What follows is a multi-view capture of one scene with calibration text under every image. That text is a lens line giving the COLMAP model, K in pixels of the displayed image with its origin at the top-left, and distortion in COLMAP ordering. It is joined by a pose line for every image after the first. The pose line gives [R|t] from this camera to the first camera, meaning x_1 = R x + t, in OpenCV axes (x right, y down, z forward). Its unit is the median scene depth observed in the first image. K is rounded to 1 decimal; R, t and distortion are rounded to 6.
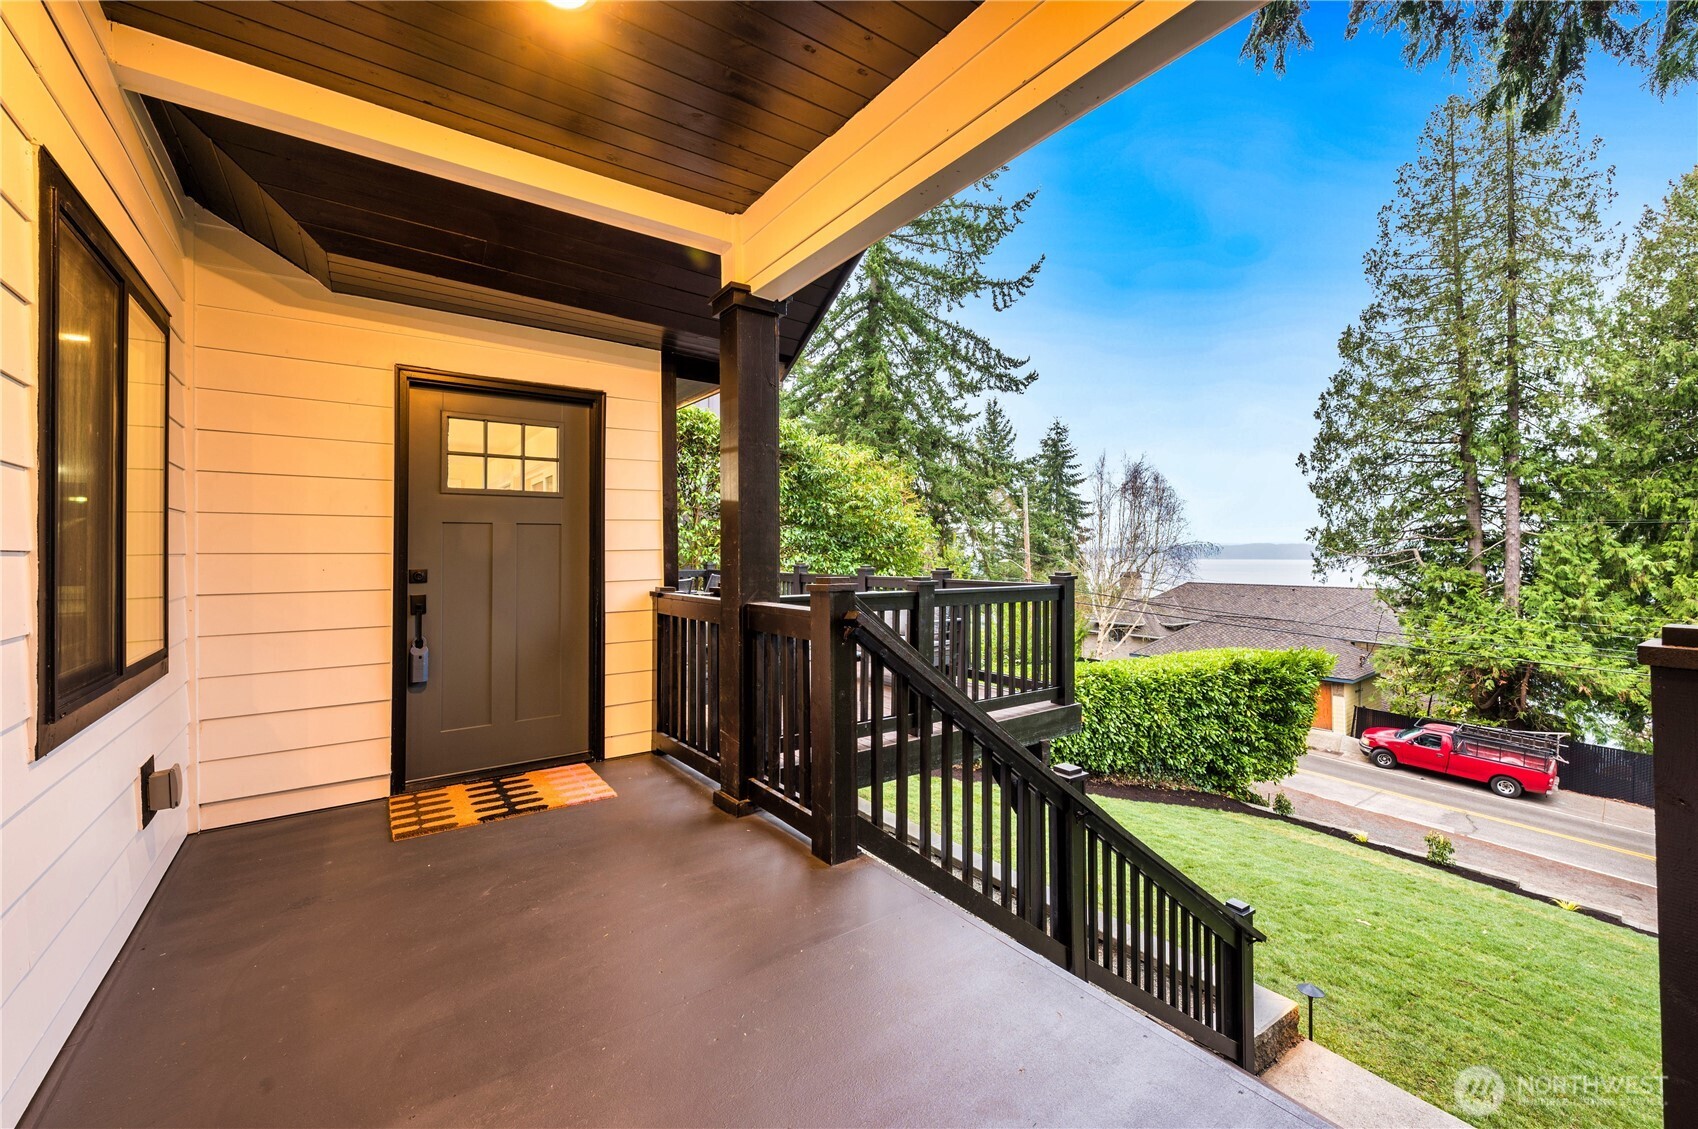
lens RADIAL K [[686.5, 0, 869.8], [0, 686.5, 539.1], [0, 0, 1]] dist [0.002059, 0.000053]
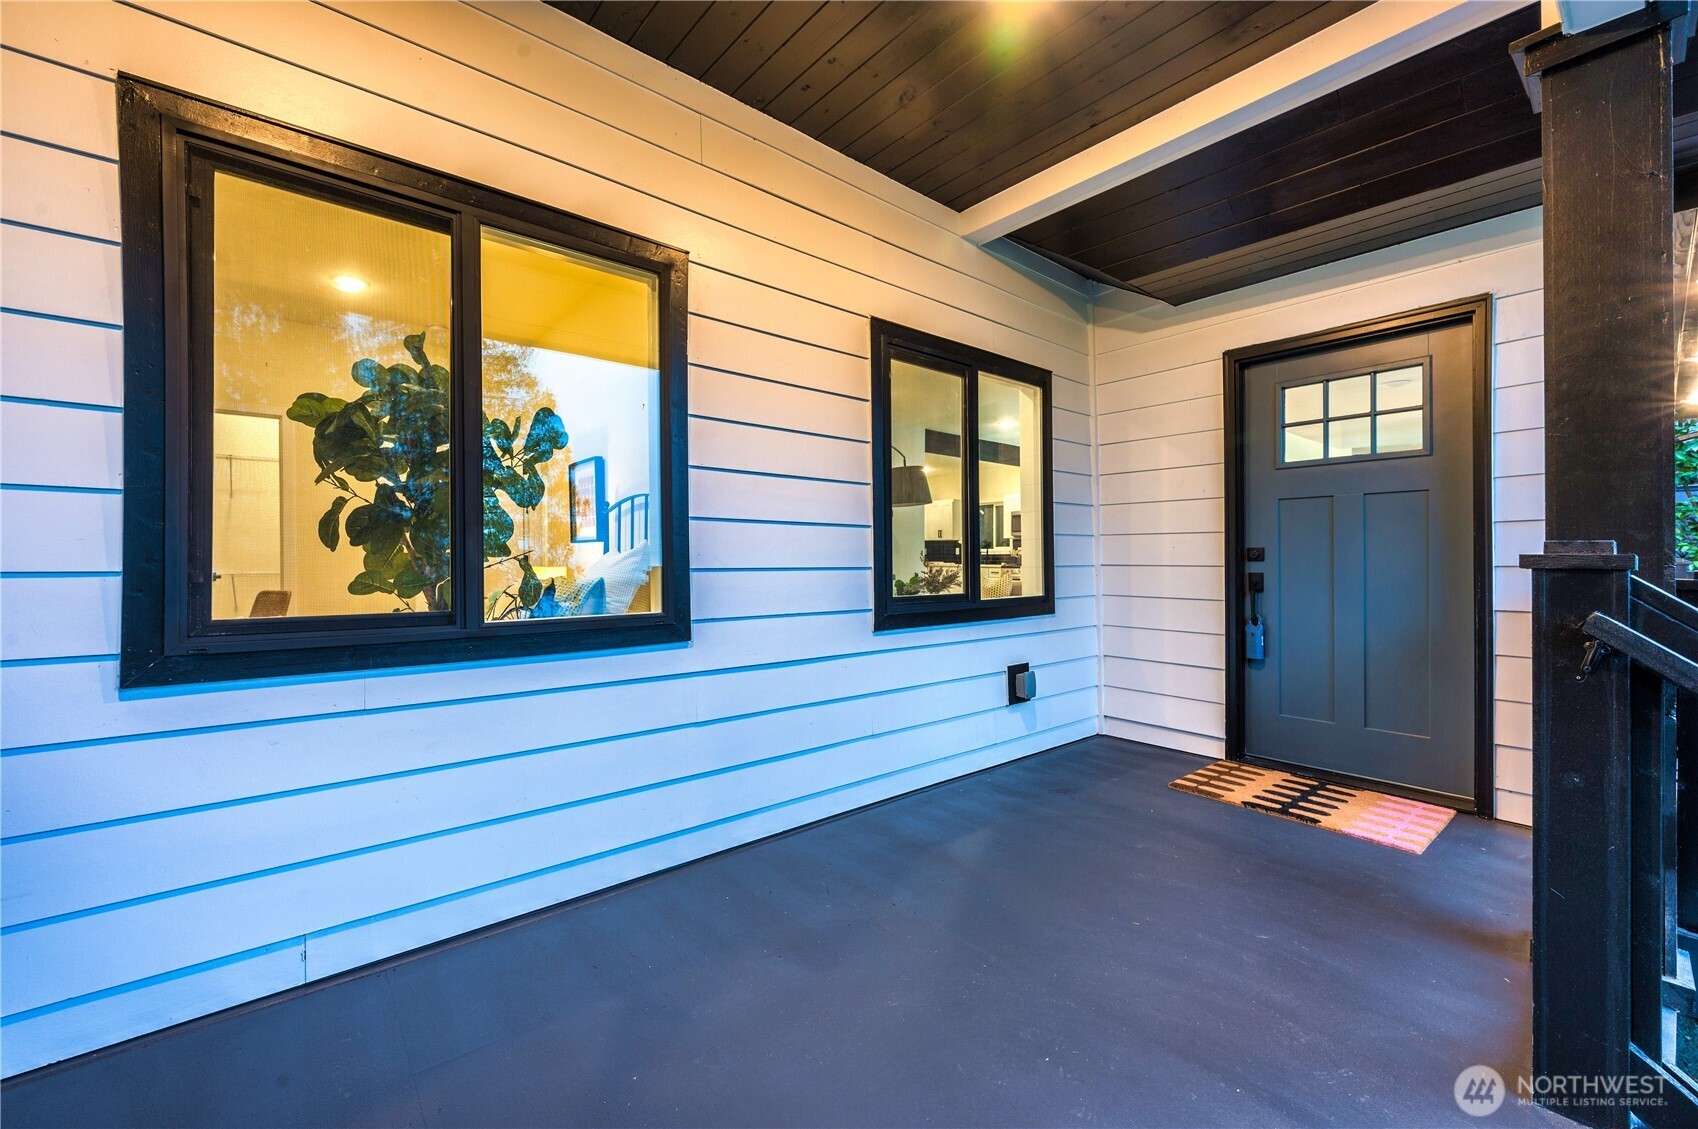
lens RADIAL K [[686.5, 0, 850.7], [0, 686.5, 564.5], [0, 0, 1]] dist [0.002059, 0.000053]
pose [[0.051391, 0.012573, -0.998599, 0.332068], [0.018851, 0.999730, 0.013557, 0.045692], [0.998501, -0.019521, 0.051140, 0.369439]]
